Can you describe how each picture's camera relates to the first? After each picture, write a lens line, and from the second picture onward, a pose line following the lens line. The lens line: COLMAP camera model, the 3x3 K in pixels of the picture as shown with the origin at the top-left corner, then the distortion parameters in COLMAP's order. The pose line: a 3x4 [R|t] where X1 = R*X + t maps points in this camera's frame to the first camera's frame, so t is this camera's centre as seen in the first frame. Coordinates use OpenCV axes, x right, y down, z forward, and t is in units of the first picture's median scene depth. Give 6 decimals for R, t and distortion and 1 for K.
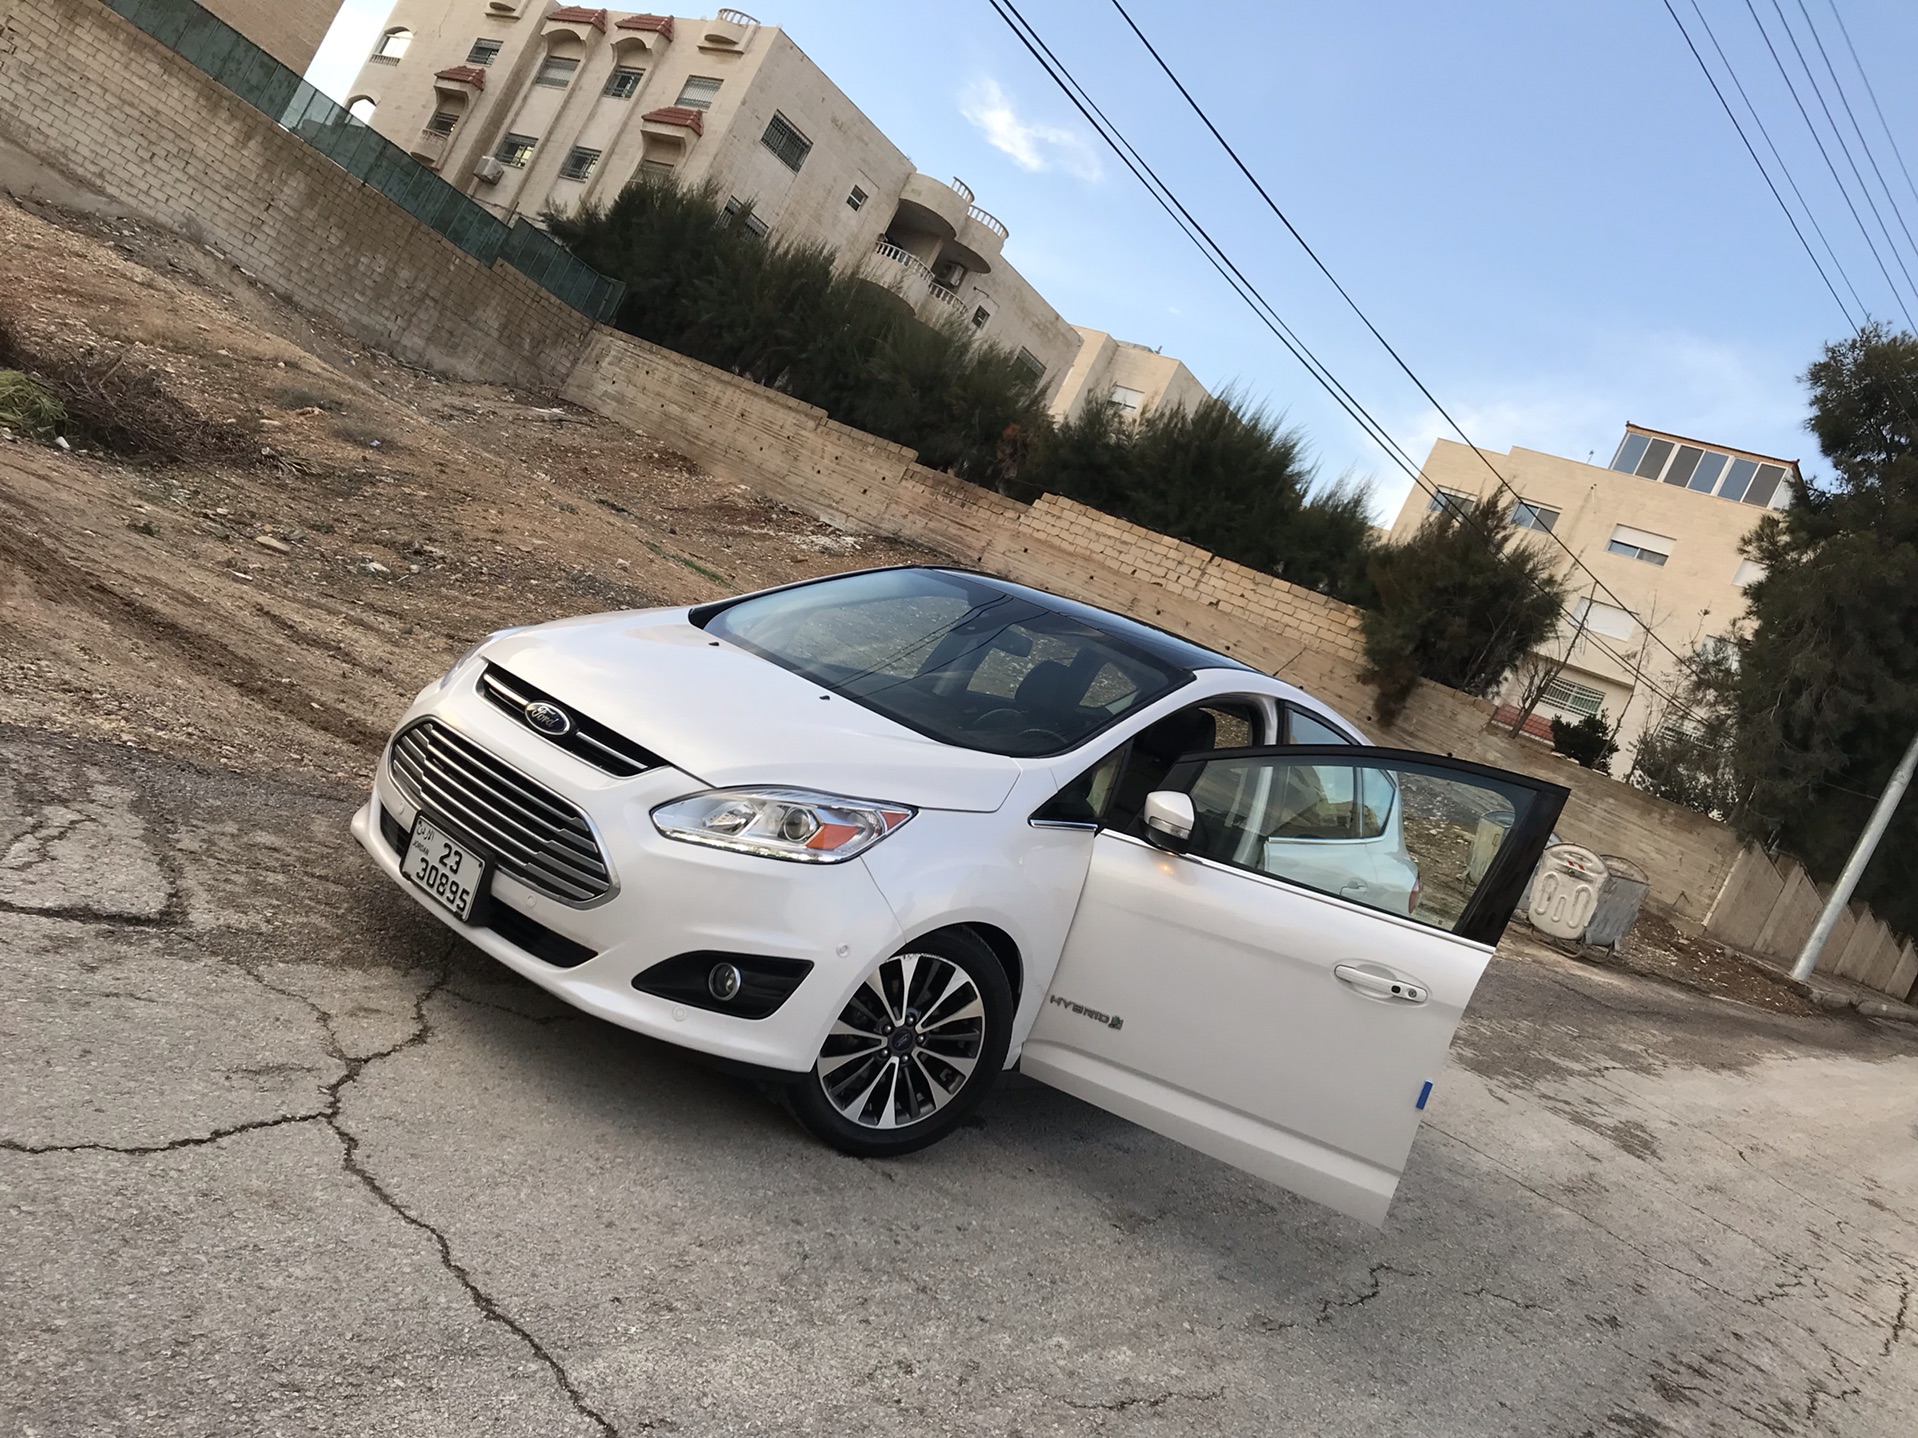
lens RADIAL K [[1567.6, 0, 956.8], [0, 1567.6, 713.9], [0, 0, 1]] dist [0.017257, -0.019320]
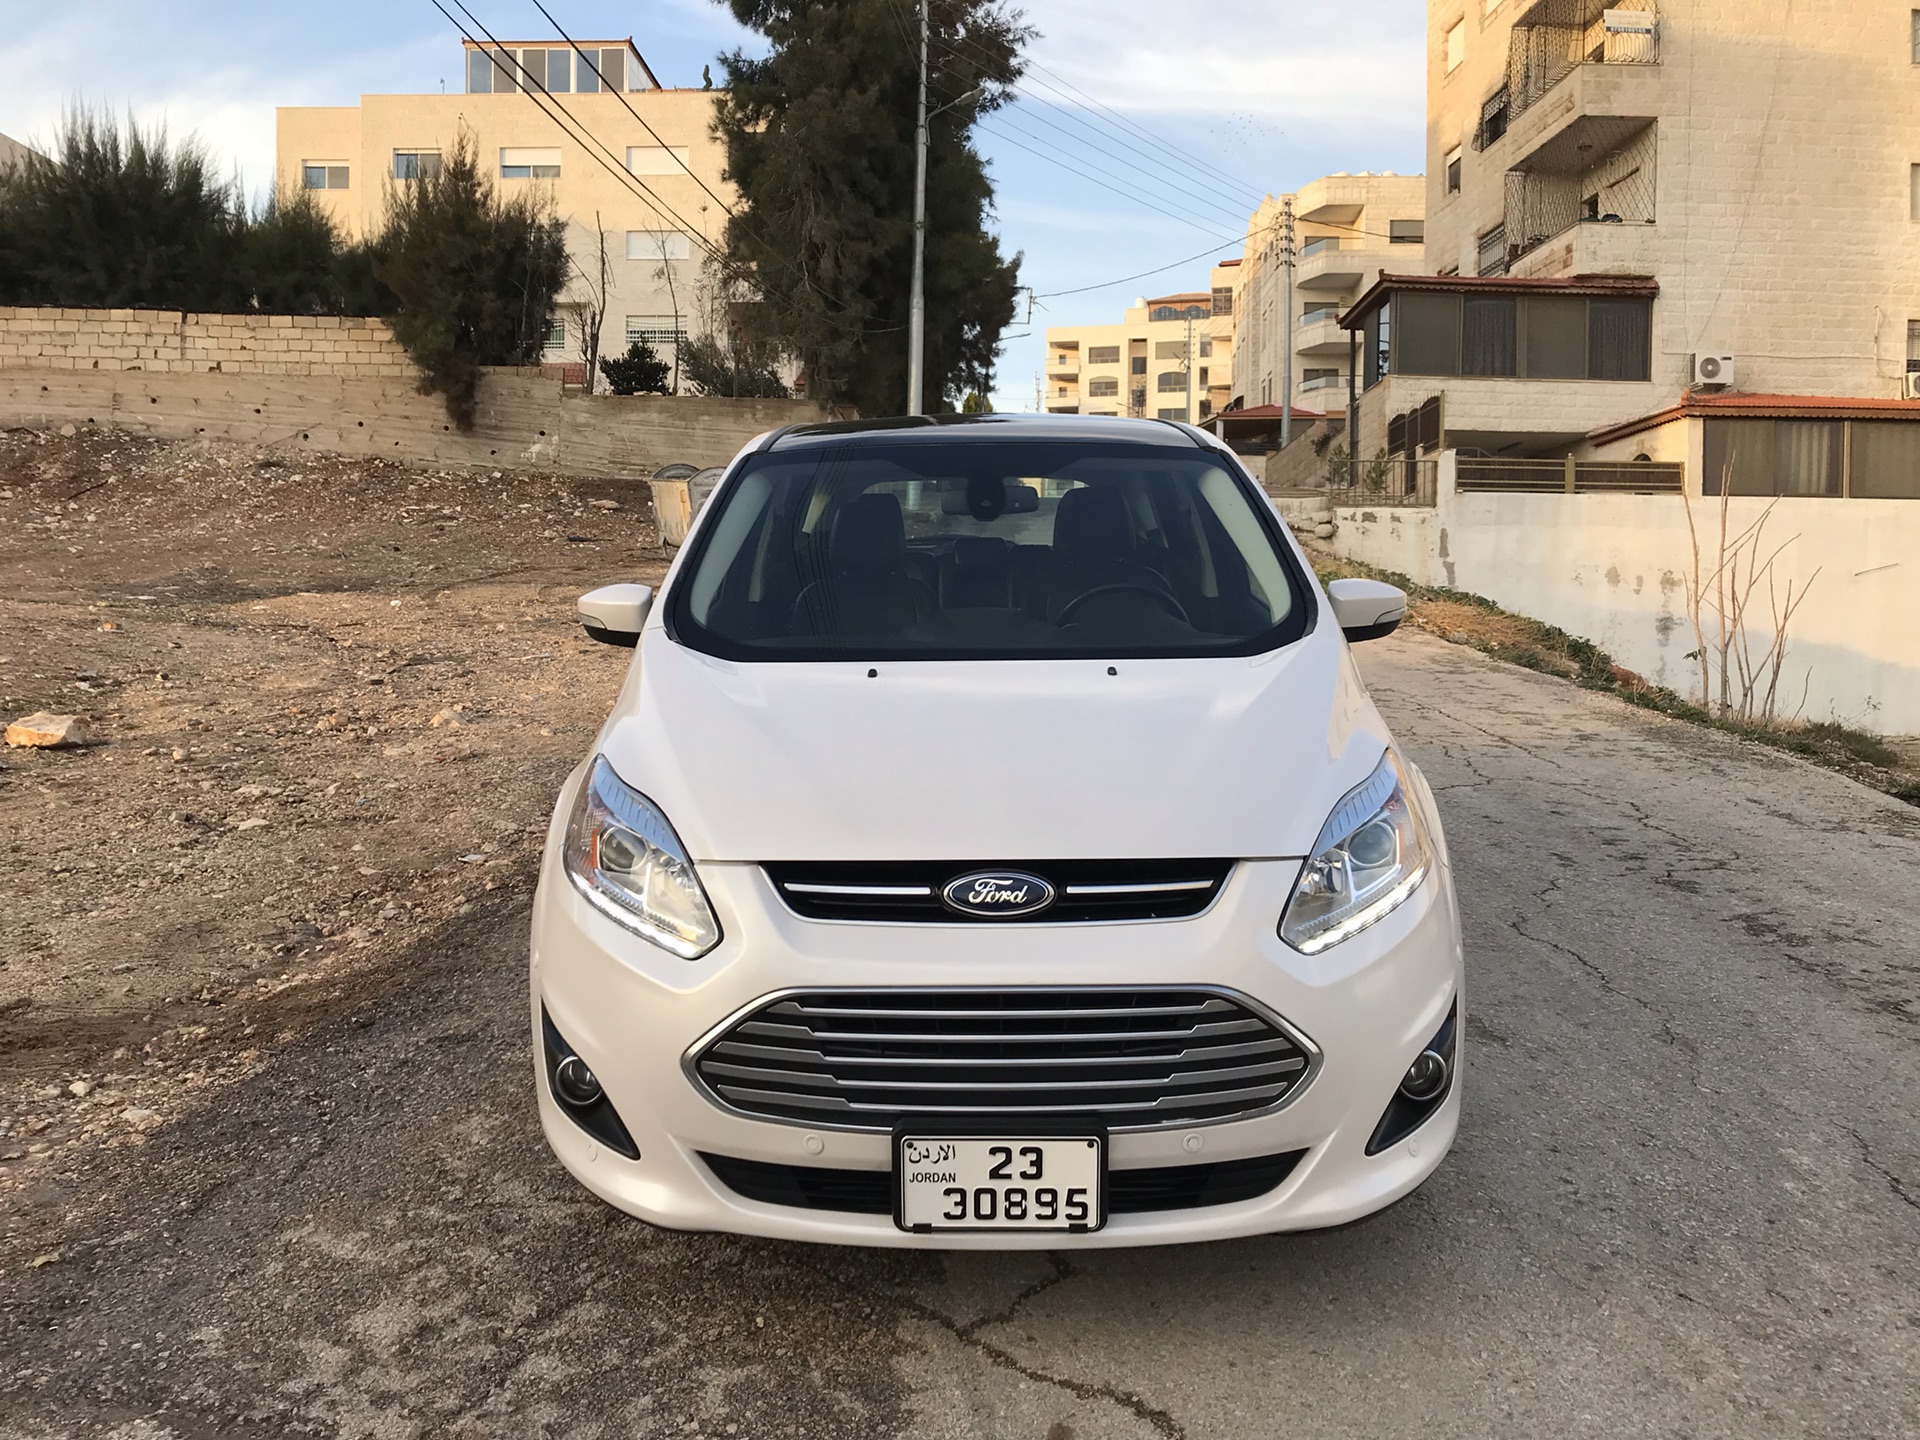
lens RADIAL K [[1569.3, 0, 946.2], [0, 1569.3, 707.9], [0, 0, 1]] dist [0.017257, -0.019320]
pose [[0.730479, -0.457721, 0.506845, -0.081747], [0.343907, 0.887731, 0.306043, -0.038624], [-0.590024, -0.049251, 0.805882, 0.072994]]
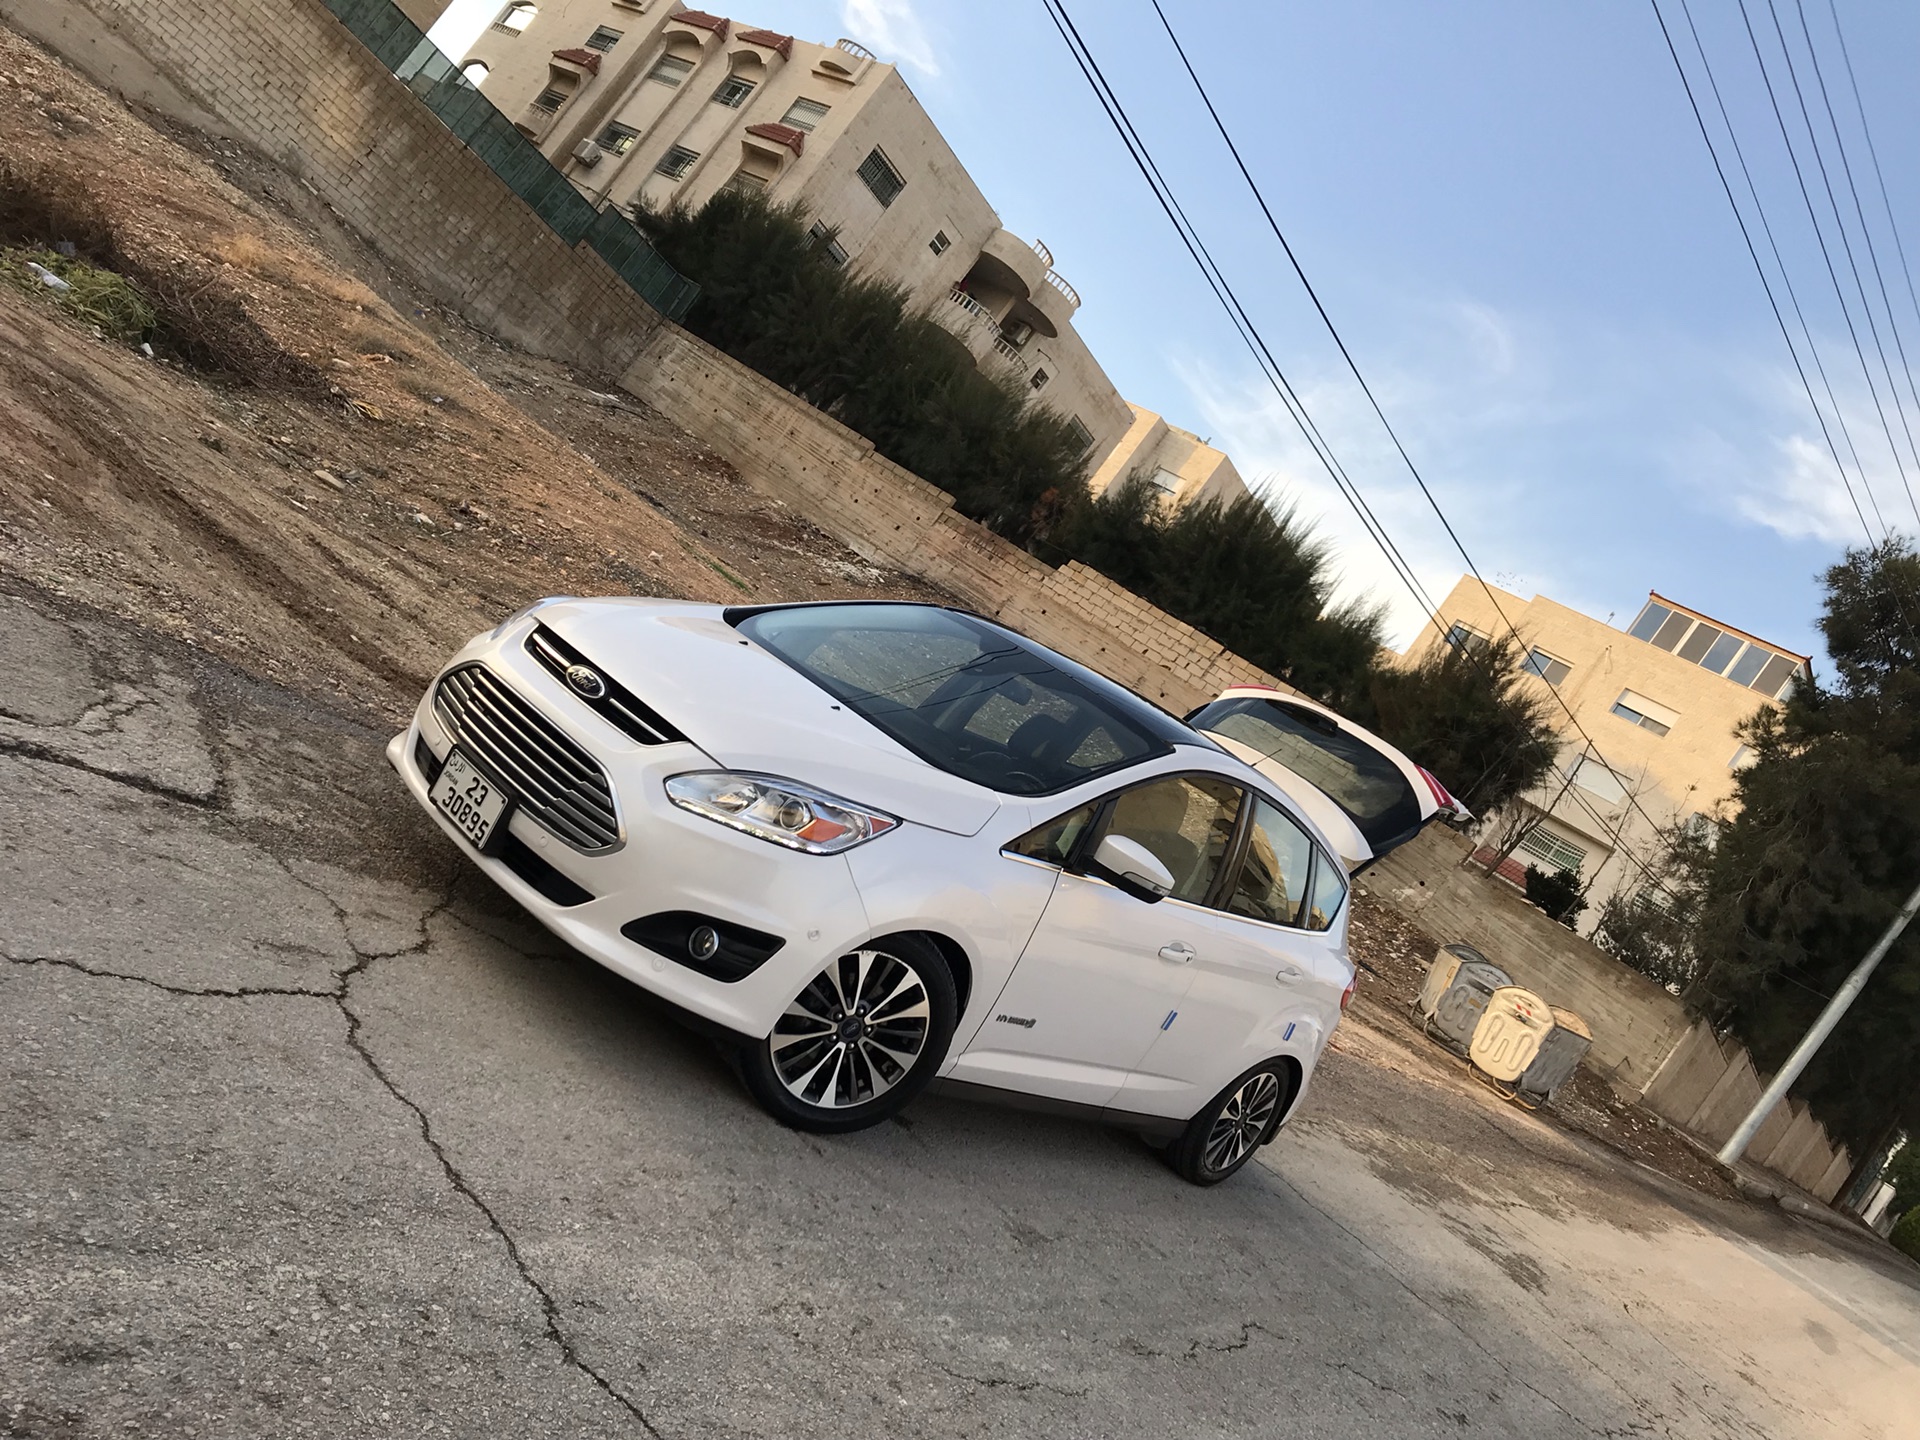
lens RADIAL K [[1569.3, 0, 963.5], [0, 1569.3, 709.0], [0, 0, 1]] dist [0.017257, -0.019320]
pose [[0.984930, 0.172916, 0.003663, -0.000140], [-0.172688, 0.984366, -0.034688, 0.001923], [-0.009603, 0.033532, 0.999391, -0.014930]]
